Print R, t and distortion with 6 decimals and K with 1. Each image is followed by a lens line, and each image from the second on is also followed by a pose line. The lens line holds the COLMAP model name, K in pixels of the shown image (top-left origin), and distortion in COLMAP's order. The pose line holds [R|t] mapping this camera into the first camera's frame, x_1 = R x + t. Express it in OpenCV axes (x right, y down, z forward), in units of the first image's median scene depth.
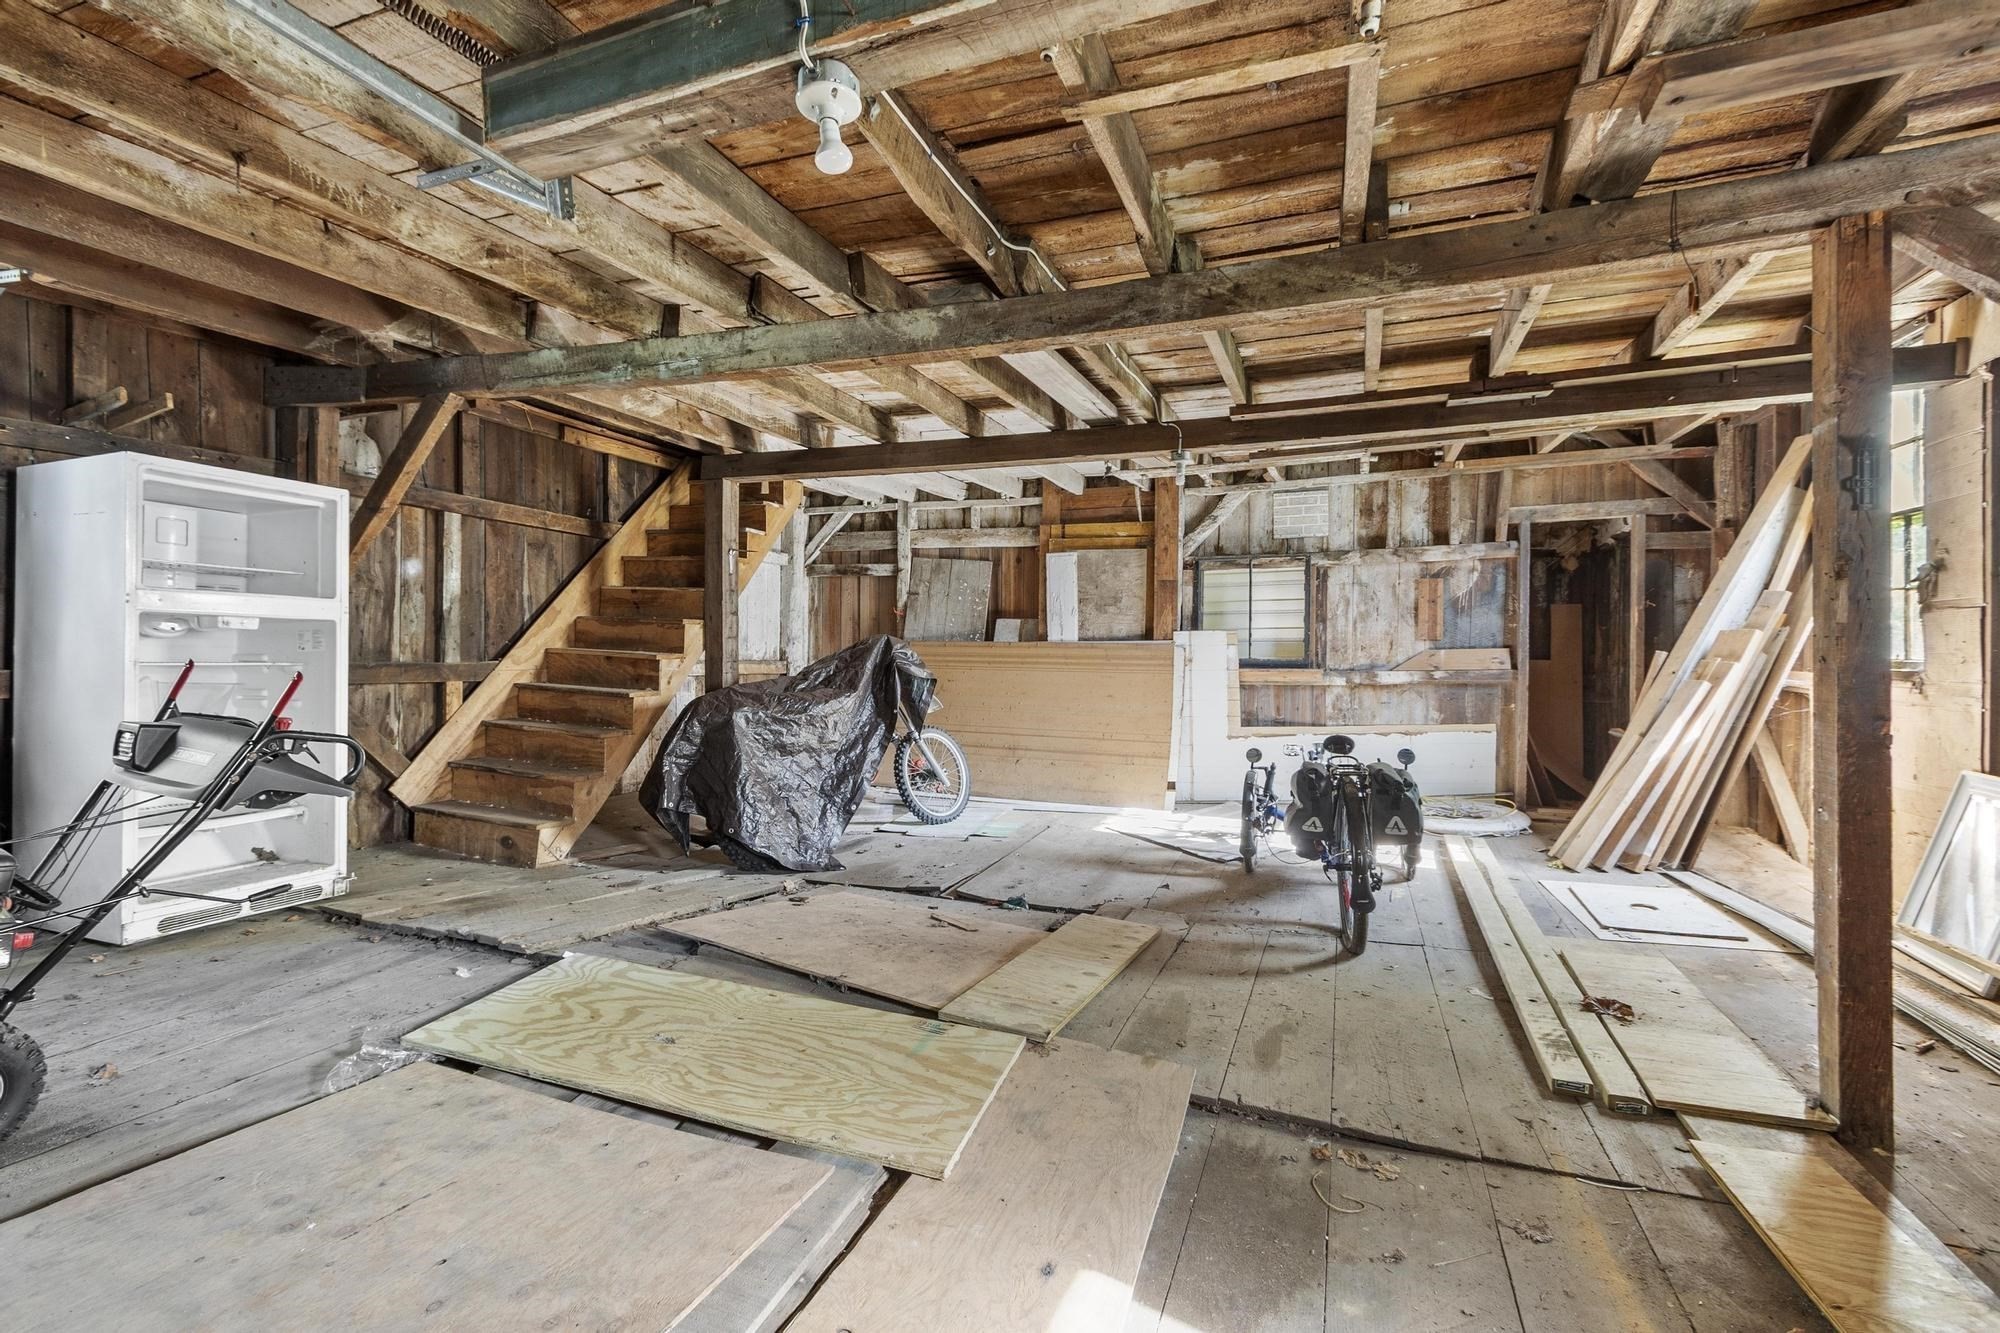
lens RADIAL K [[885.4, 0, 992.7], [0, 885.4, 661.6], [0, 0, 1]] dist [-0.002808, 0.000041]
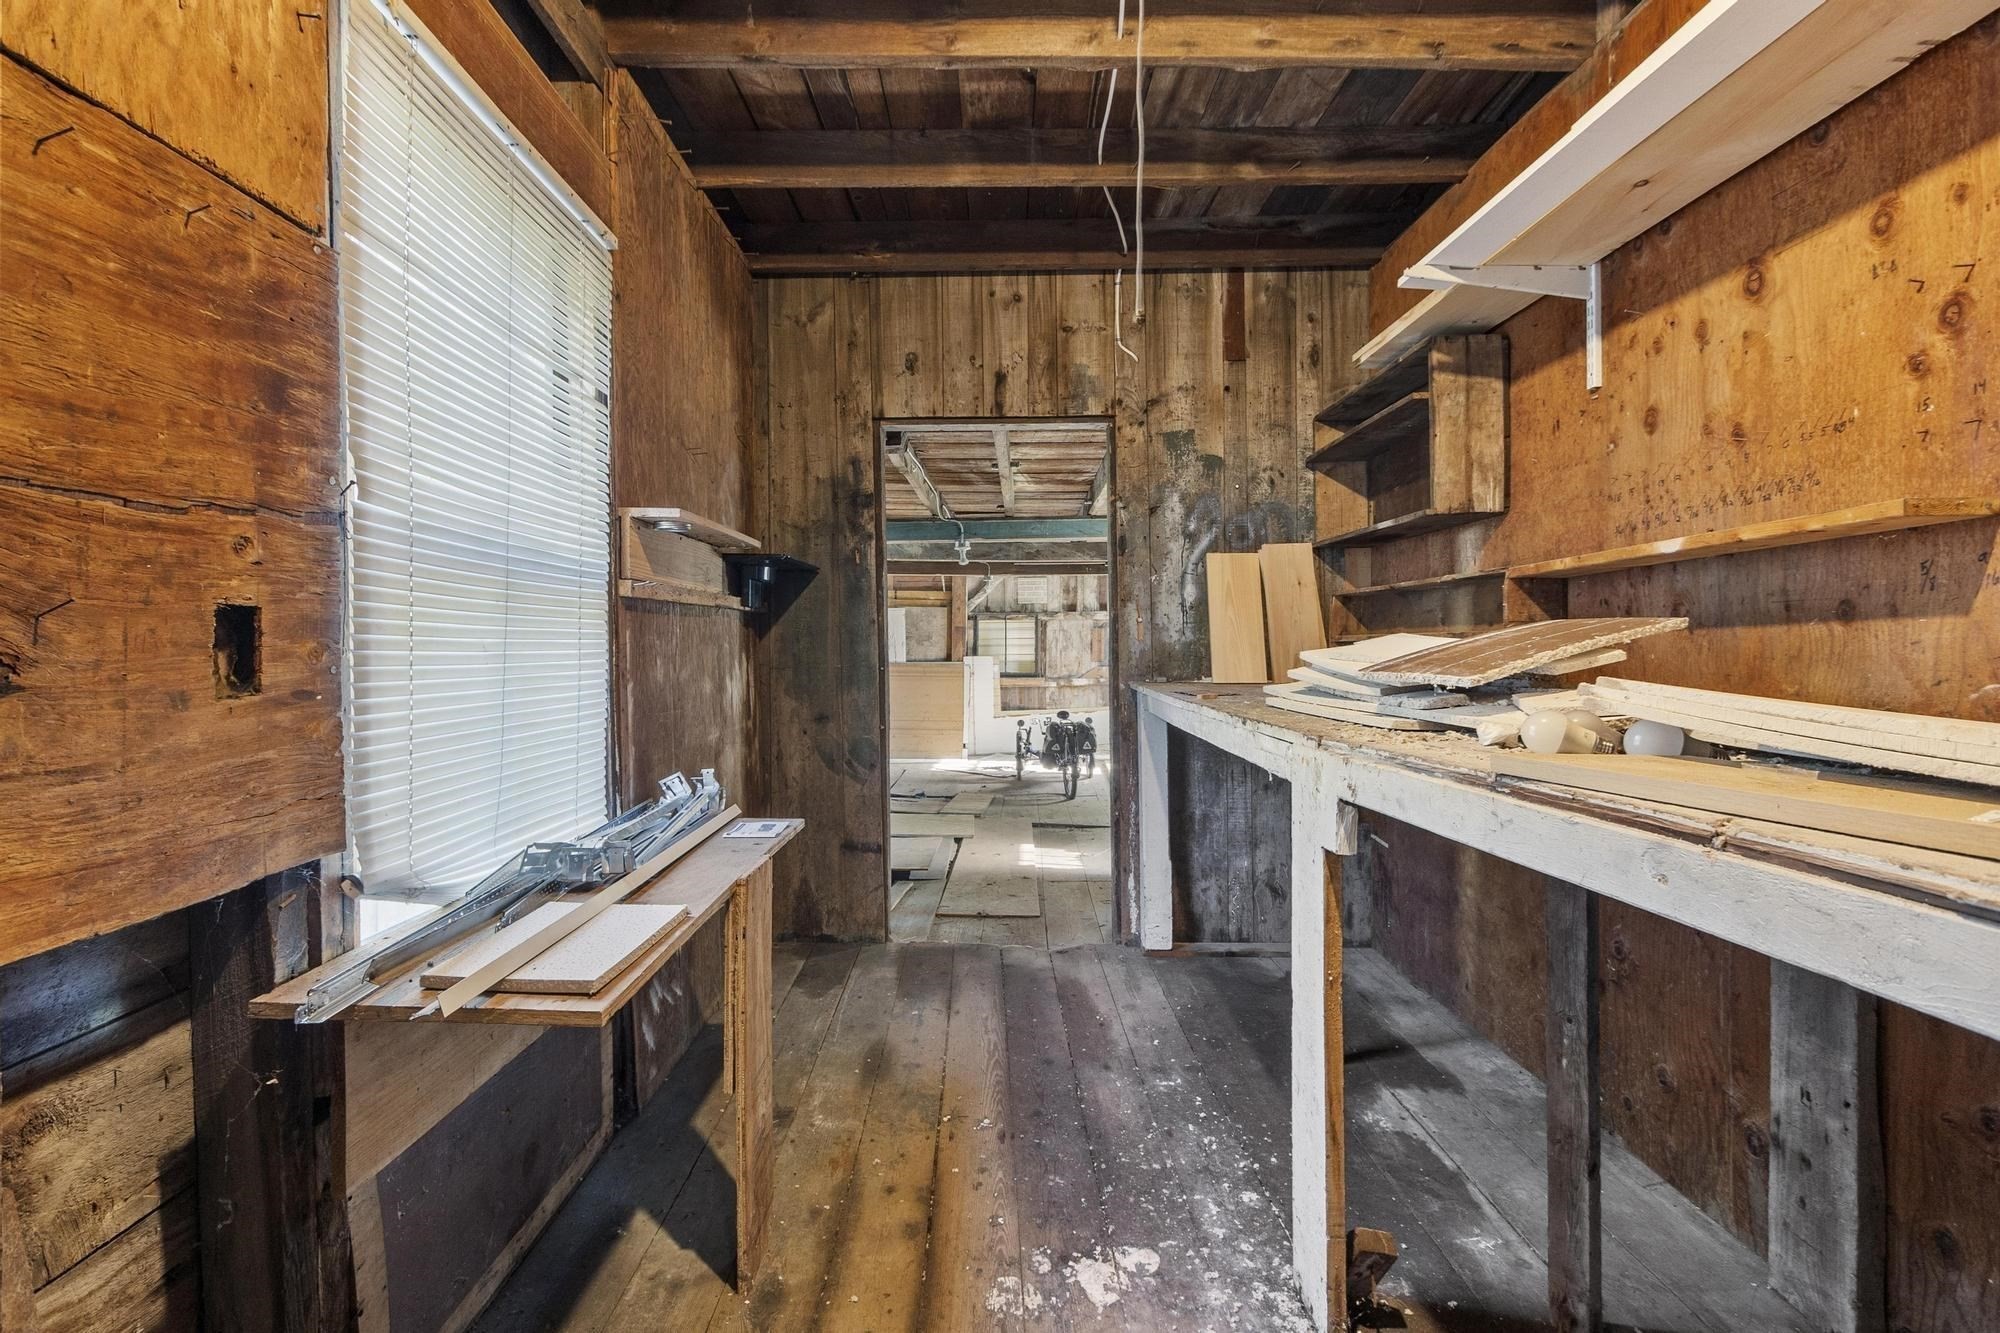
lens RADIAL K [[885.4, 0, 1004.4], [0, 885.4, 660.5], [0, 0, 1]] dist [-0.002808, 0.000041]
pose [[0.938321, -0.007118, 0.345692, -0.318418], [0.005117, 0.999964, 0.006702, -0.038172], [-0.345727, -0.004519, 0.938324, -0.645450]]
